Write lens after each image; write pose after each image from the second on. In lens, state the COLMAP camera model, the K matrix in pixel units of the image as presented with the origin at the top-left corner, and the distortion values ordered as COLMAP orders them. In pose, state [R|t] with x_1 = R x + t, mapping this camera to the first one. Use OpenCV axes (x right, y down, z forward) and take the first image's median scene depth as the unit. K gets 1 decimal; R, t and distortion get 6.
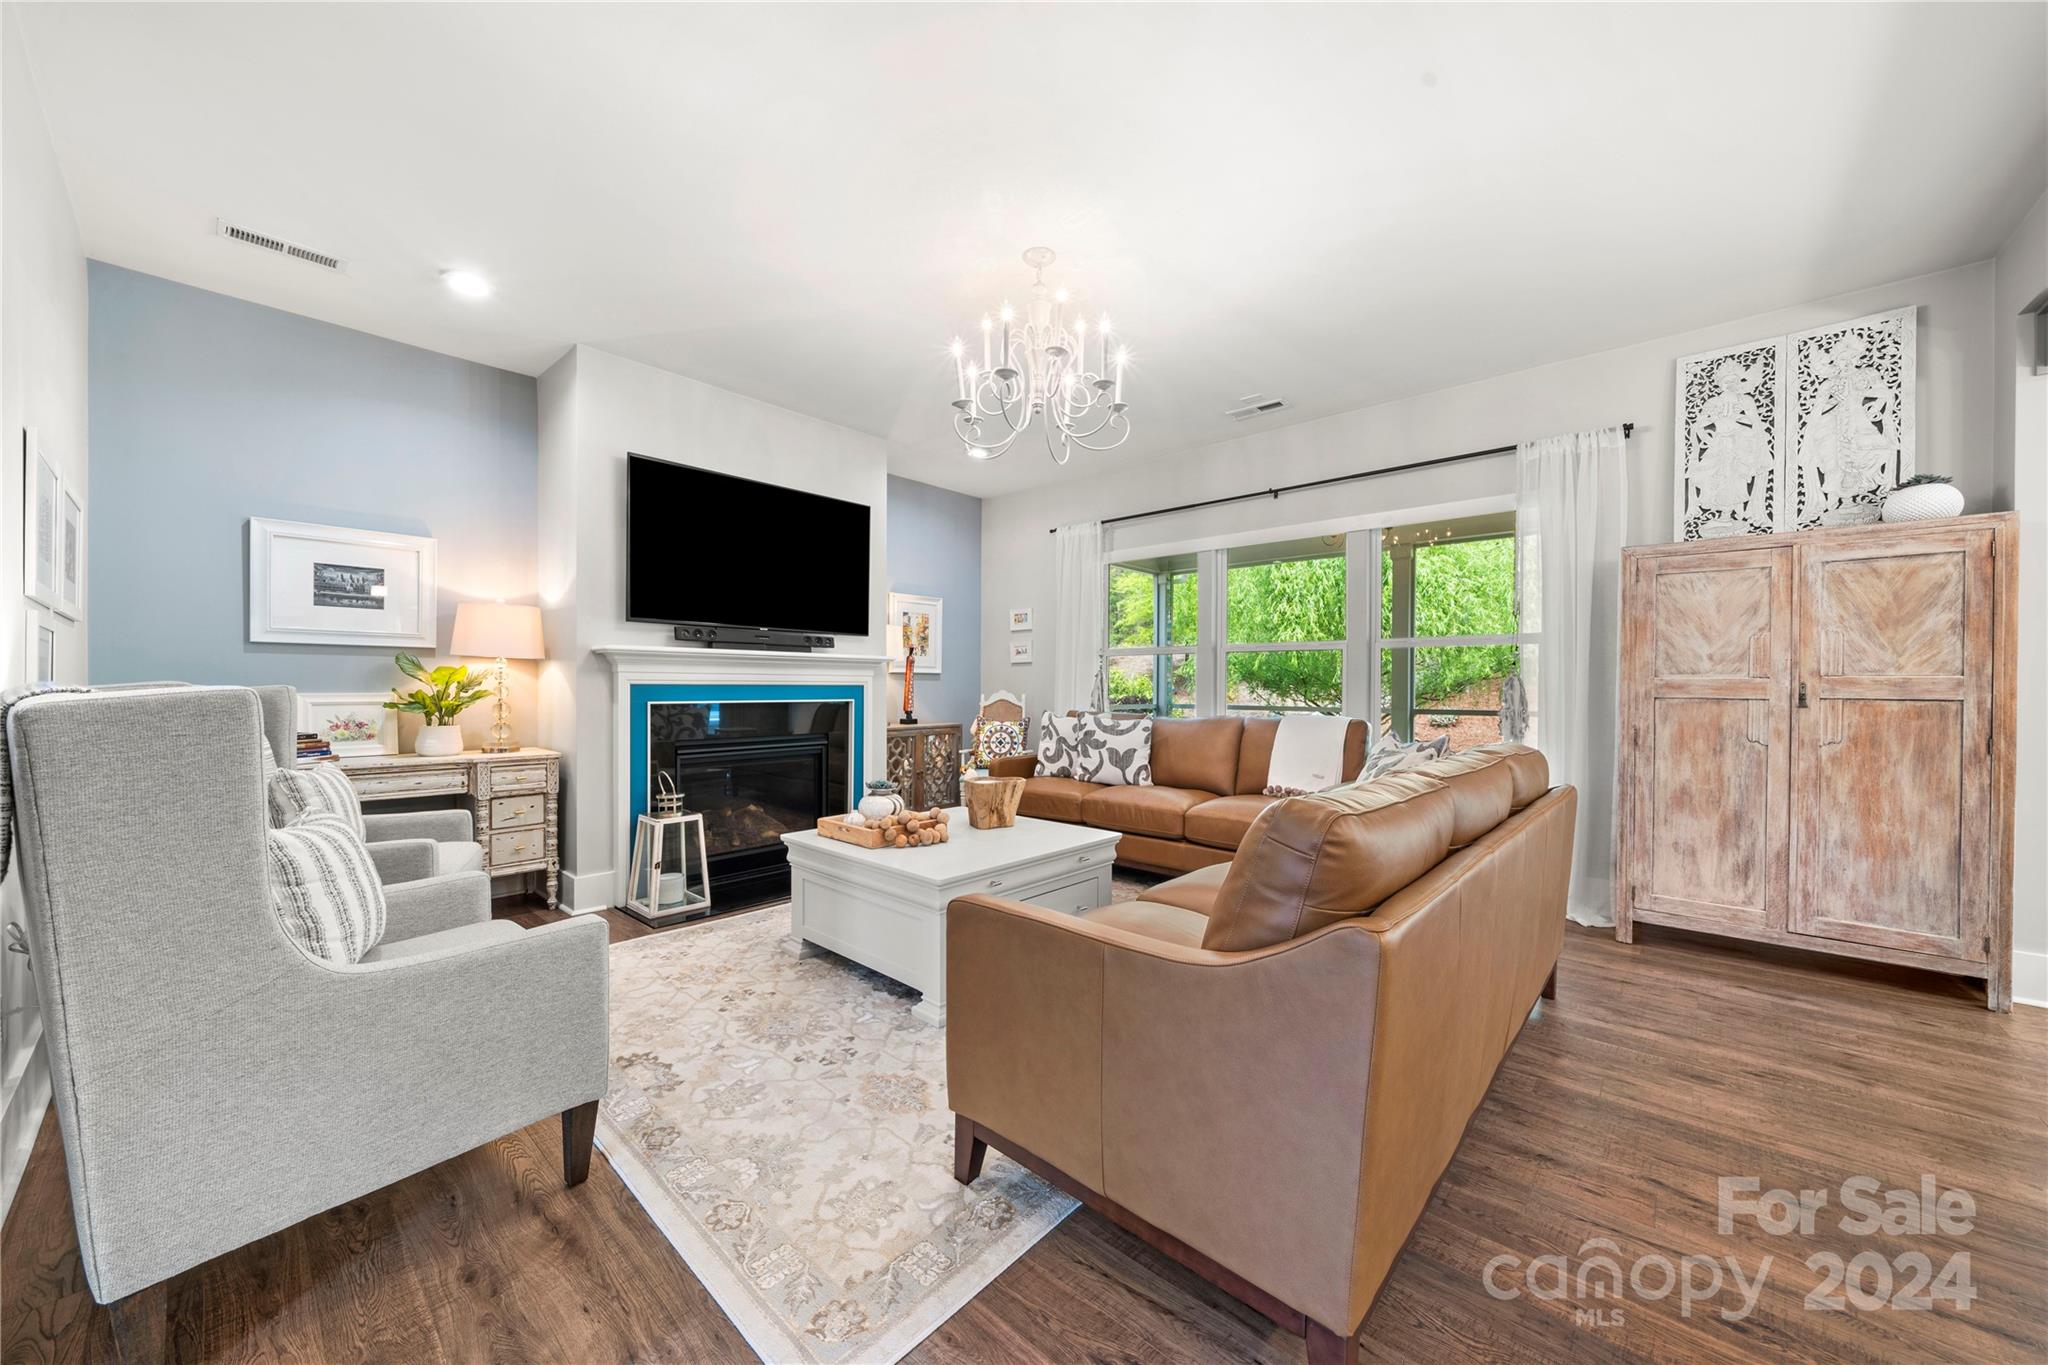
lens RADIAL K [[728.2, 0, 1013.4], [0, 728.2, 691.1], [0, 0, 1]] dist [-0.006597, 0.000009]
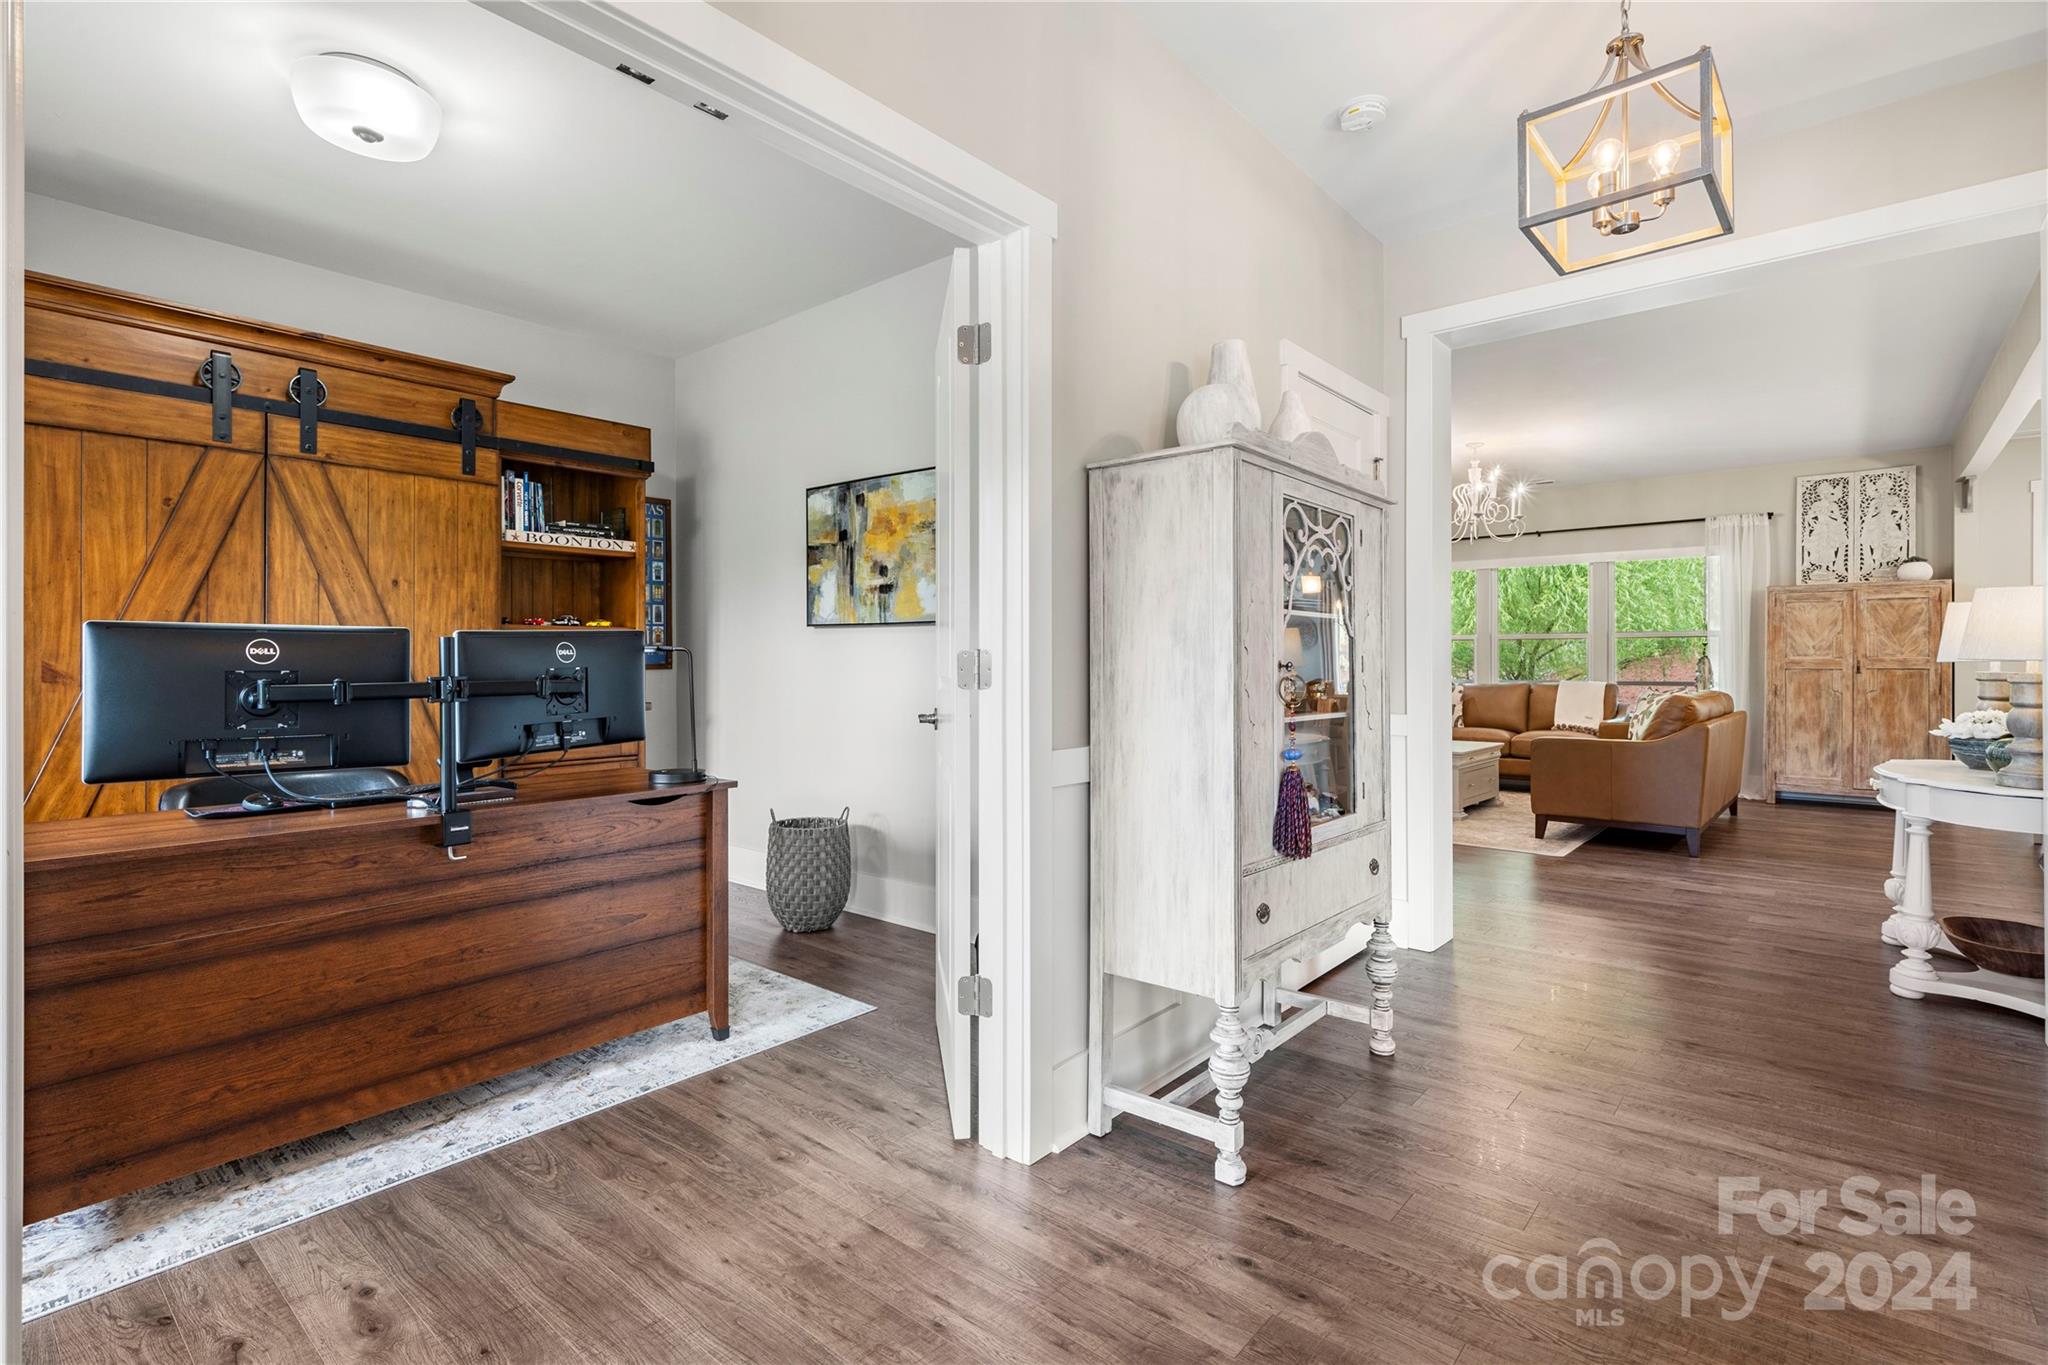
lens RADIAL K [[945.9, 0, 1020.9], [0, 945.9, 662.9], [0, 0, 1]] dist [-0.003929, -0.000506]
pose [[0.999522, 0.000404, 0.030923, -0.317849], [-0.000065, 0.999940, -0.010960, 0.005802], [-0.030926, 0.010953, 0.999462, -0.375290]]
